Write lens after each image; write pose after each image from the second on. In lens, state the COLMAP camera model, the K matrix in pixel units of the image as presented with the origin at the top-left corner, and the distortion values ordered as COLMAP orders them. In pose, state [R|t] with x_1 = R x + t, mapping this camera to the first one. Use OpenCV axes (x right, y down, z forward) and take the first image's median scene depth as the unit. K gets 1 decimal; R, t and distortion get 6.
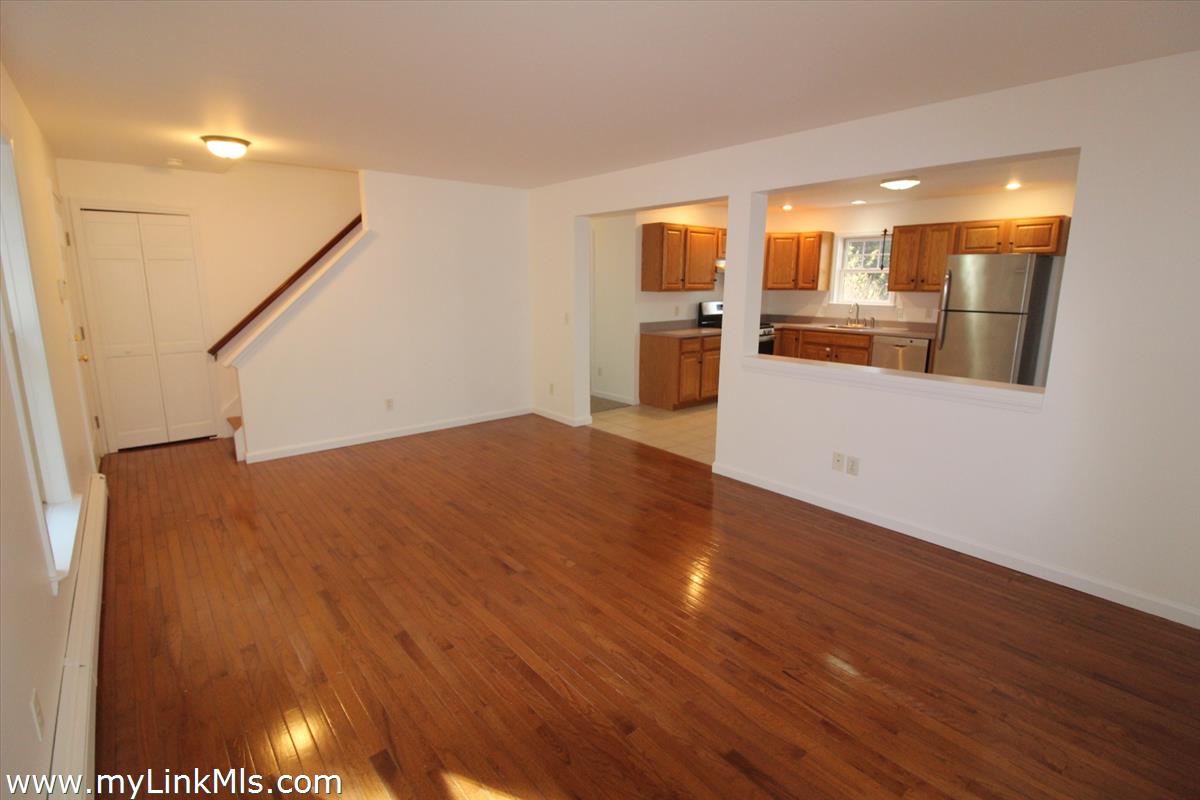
lens RADIAL K [[554.7, 0, 594.9], [0, 554.7, 392.2], [0, 0, 1]] dist [-0.015621, -0.002619]
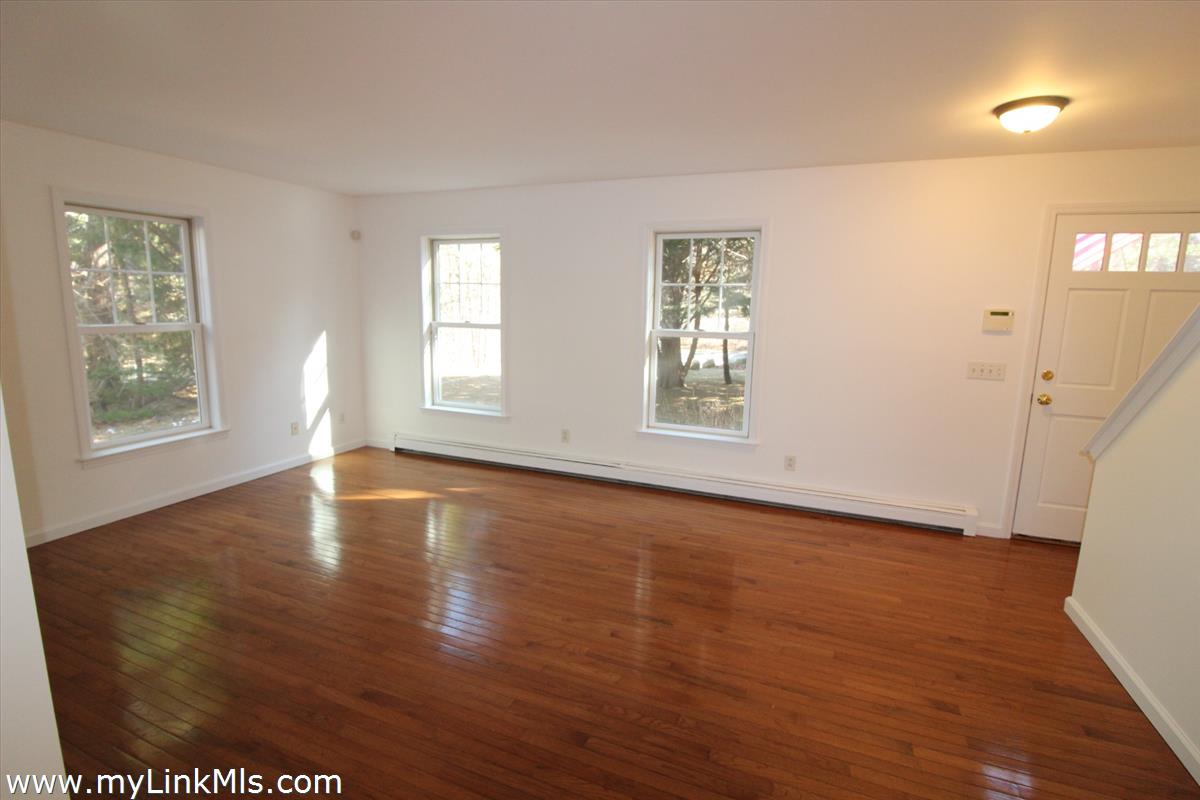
lens RADIAL K [[554.7, 0, 601.1], [0, 554.7, 397.3], [0, 0, 1]] dist [-0.015621, -0.002619]
pose [[-0.883292, 0.059496, -0.465034, 0.074780], [-0.112083, 0.936352, 0.332689, -0.179011], [0.455229, 0.345984, -0.820403, 0.884386]]
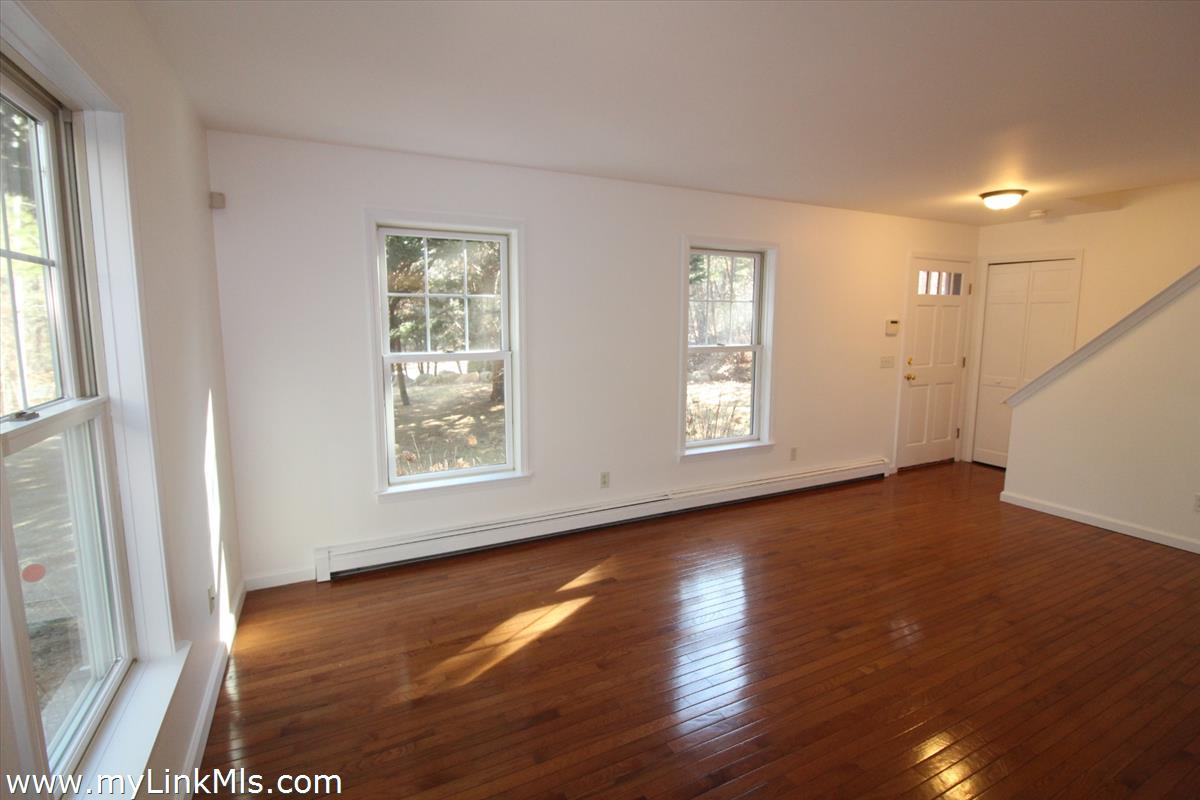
lens RADIAL K [[554.7, 0, 601.7], [0, 554.7, 389.9], [0, 0, 1]] dist [-0.015621, -0.002619]
pose [[-0.231745, 0.120715, -0.965258, 0.375253], [-0.193445, 0.966734, 0.167343, -0.071550], [0.953348, 0.225505, -0.200684, 0.338650]]
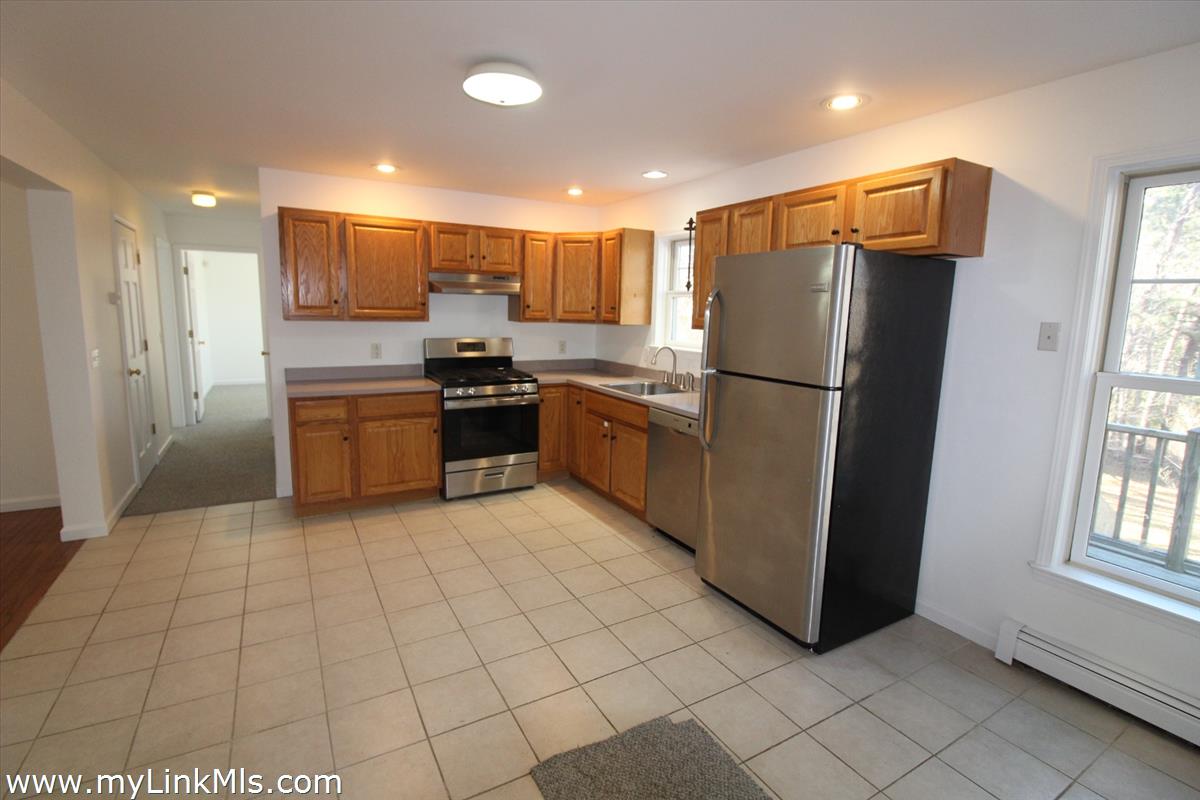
lens RADIAL K [[554.7, 0, 596.1], [0, 554.7, 392.9], [0, 0, 1]] dist [-0.015621, -0.002619]
pose [[0.984405, 0.045405, -0.169954, 0.584551], [-0.053953, 0.997483, -0.046016, -0.095639], [0.167436, 0.054468, 0.984377, 0.478540]]
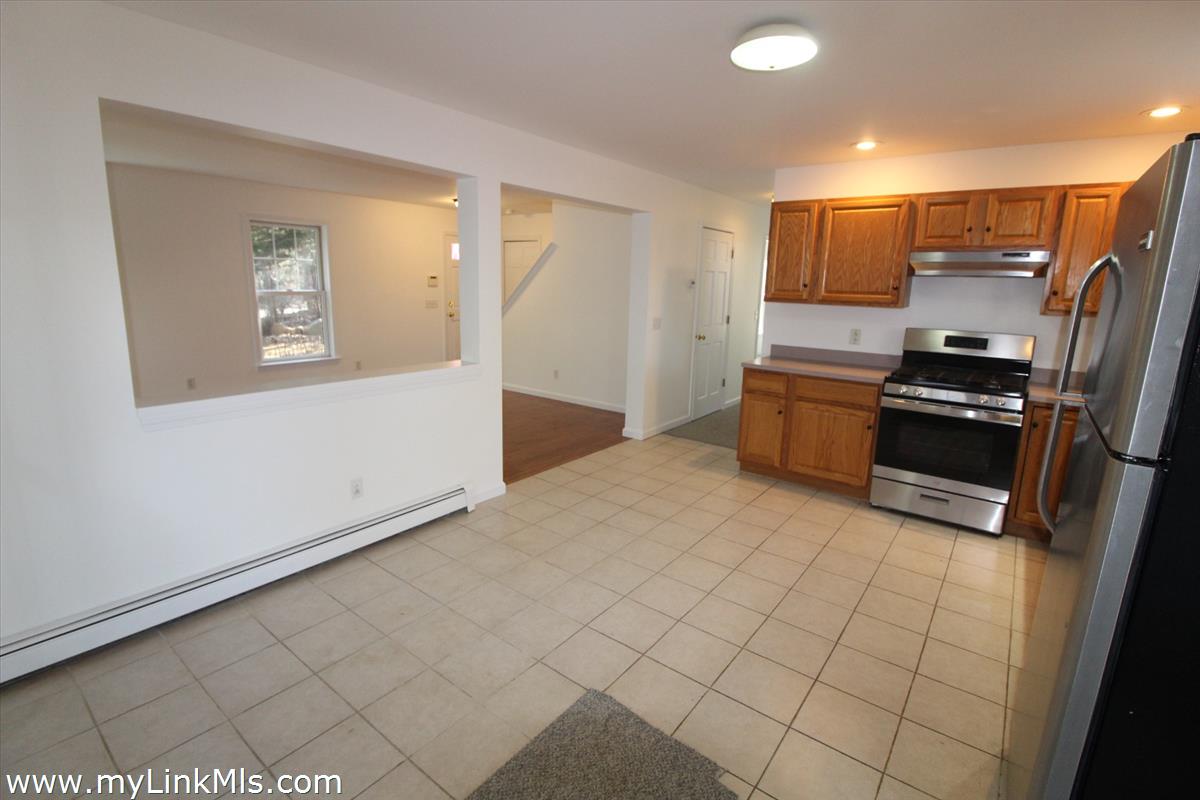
lens RADIAL K [[554.7, 0, 592.7], [0, 554.7, 396.7], [0, 0, 1]] dist [-0.015621, -0.002619]
pose [[0.207212, 0.202271, -0.957157, 0.799089], [-0.217888, 0.963359, 0.156412, -0.132072], [0.953723, 0.176142, 0.243692, 0.662545]]
